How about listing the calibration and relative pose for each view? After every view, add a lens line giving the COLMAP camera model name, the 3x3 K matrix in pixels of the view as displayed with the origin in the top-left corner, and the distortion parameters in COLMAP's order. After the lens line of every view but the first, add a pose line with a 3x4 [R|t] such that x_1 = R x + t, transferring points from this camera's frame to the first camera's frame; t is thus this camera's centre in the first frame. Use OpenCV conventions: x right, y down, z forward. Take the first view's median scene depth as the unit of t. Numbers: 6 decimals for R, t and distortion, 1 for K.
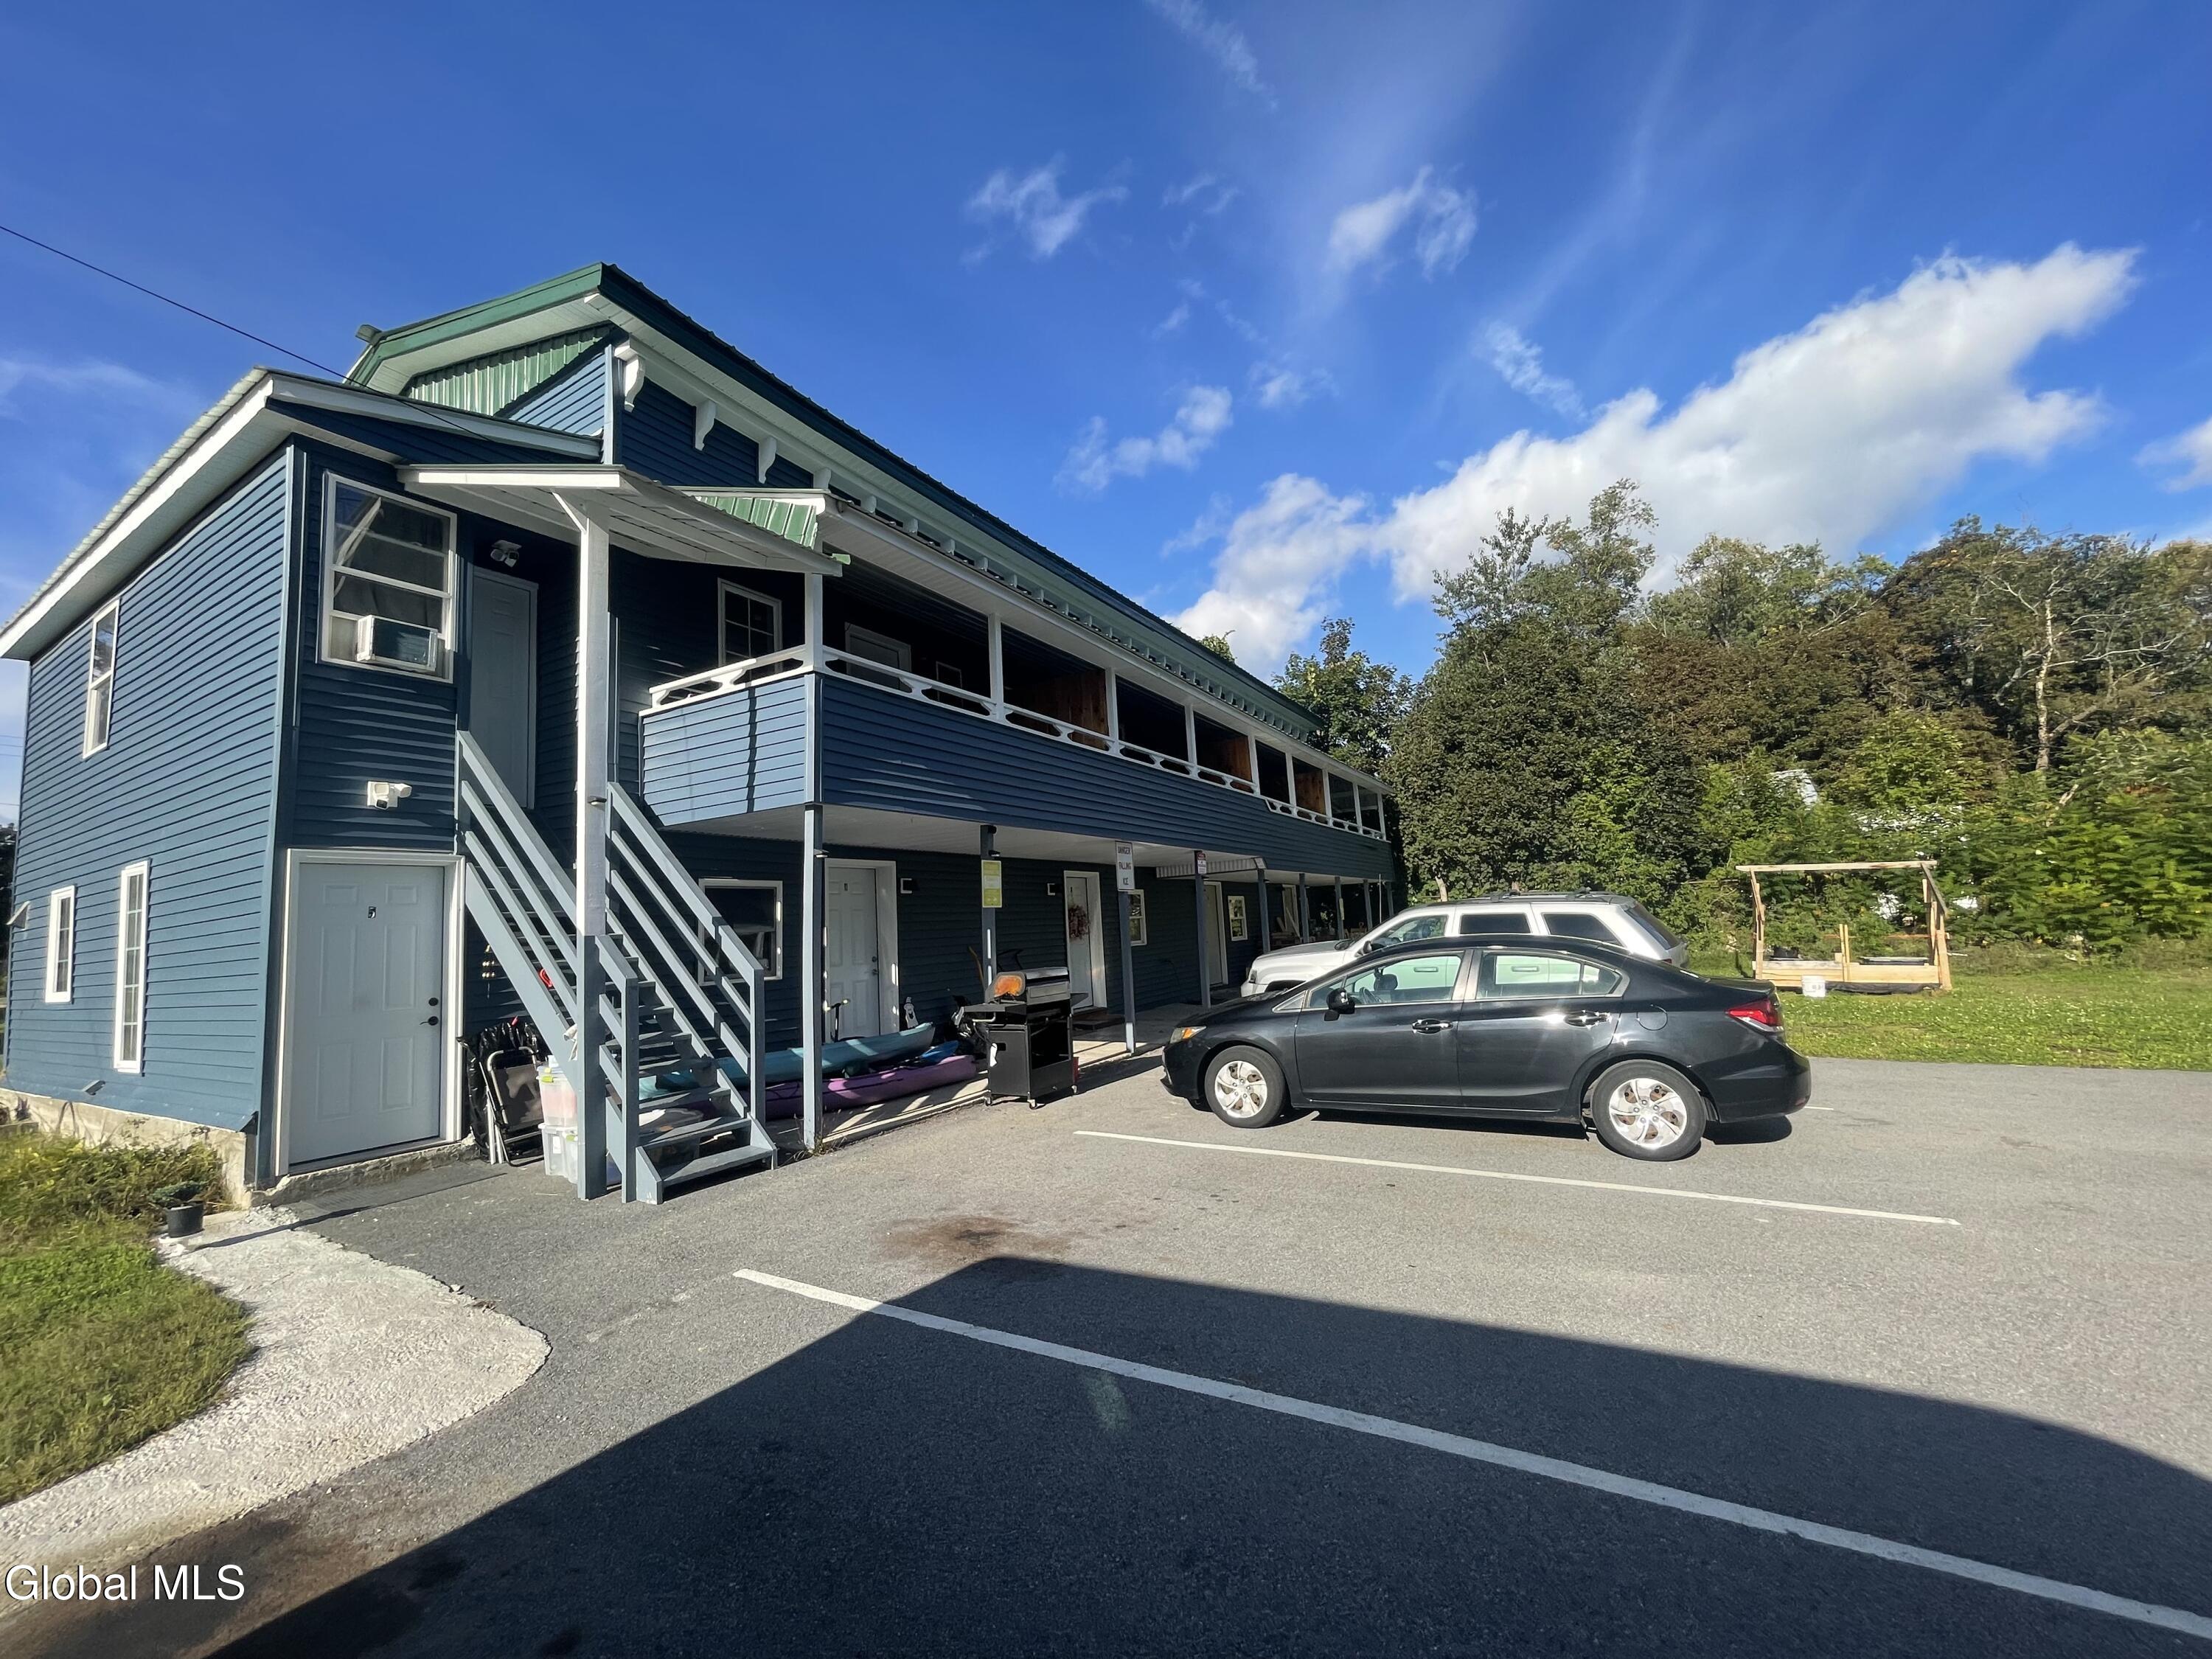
lens RADIAL K [[905.6, 0, 1107.9], [0, 905.6, 832.1], [0, 0, 1]] dist [-0.010522, 0.006133]
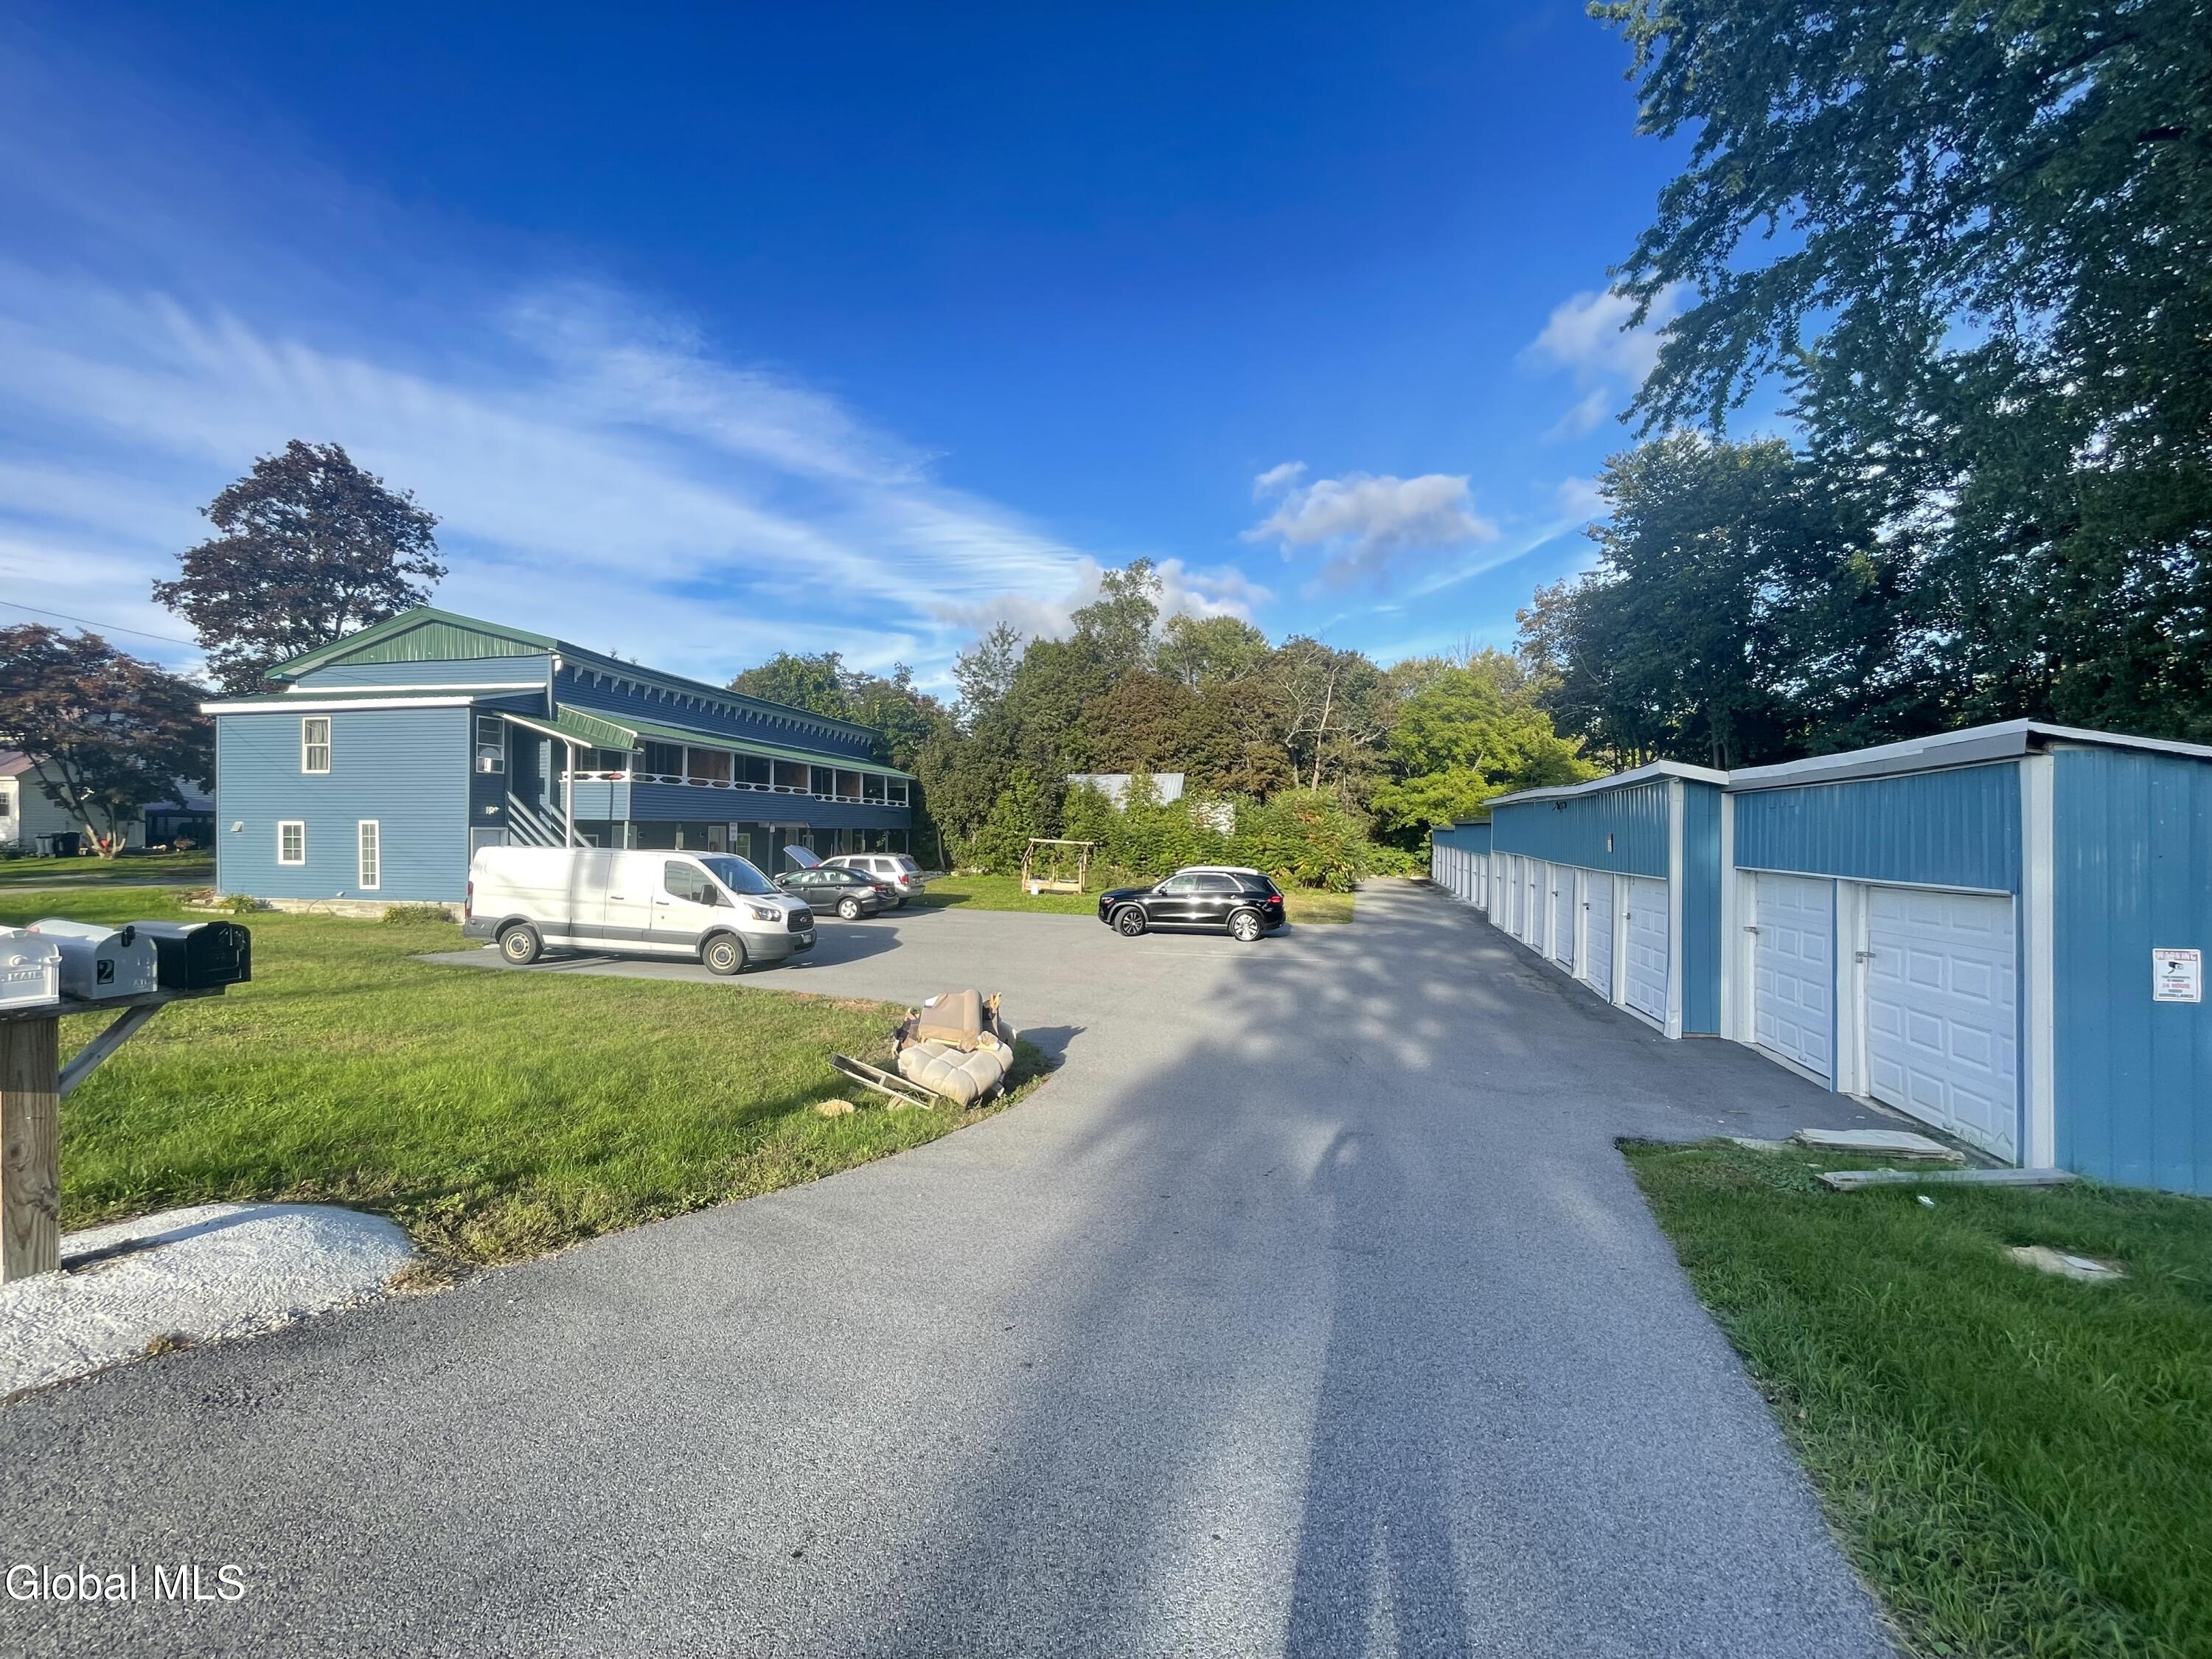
lens RADIAL K [[899.6, 0, 1102.2], [0, 899.6, 831.7], [0, 0, 1]] dist [-0.000334, 0.000253]
pose [[0.936470, 0.061864, 0.345249, 0.170141], [-0.097110, 0.991575, 0.085729, -0.411746], [-0.337037, -0.113809, 0.934587, -2.552761]]
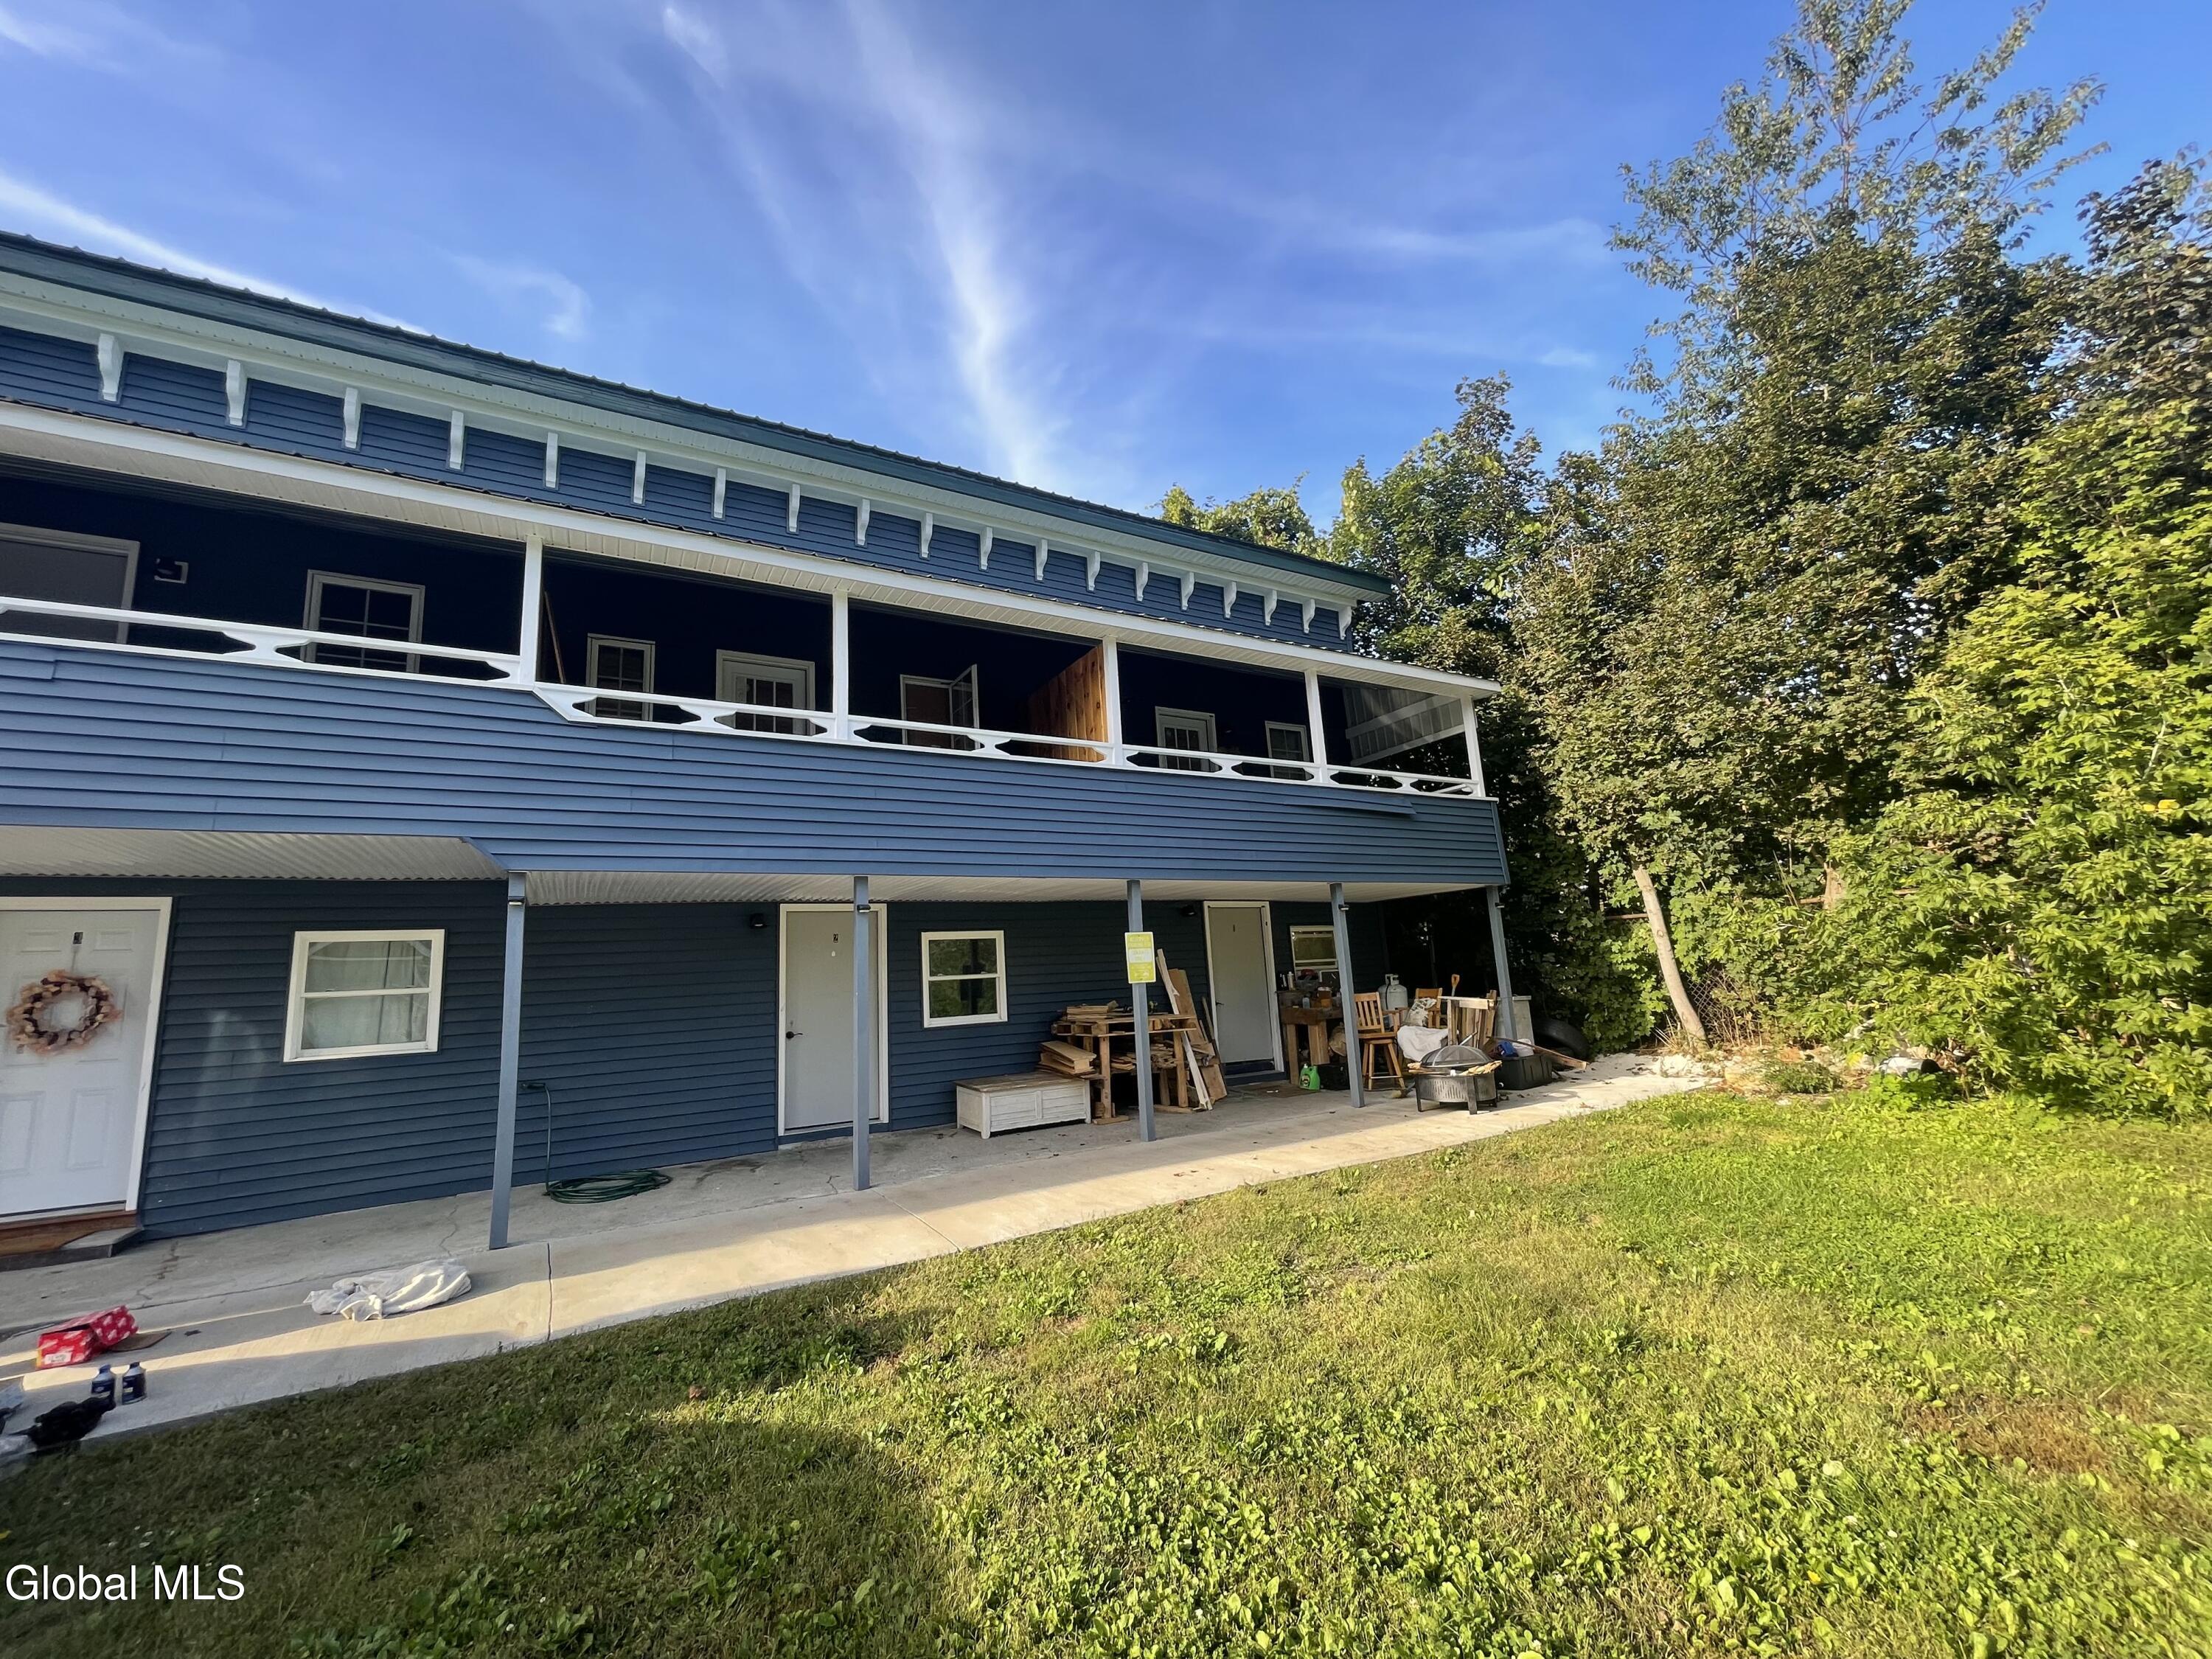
lens RADIAL K [[893.2, 0, 1102.0], [0, 893.2, 833.6], [0, 0, 1]] dist [-0.007639, 0.000046]
pose [[0.857376, -0.077163, -0.508873, 1.166622], [0.061082, 0.996965, -0.048262, 0.118614], [0.511052, 0.010296, 0.859488, 1.605612]]
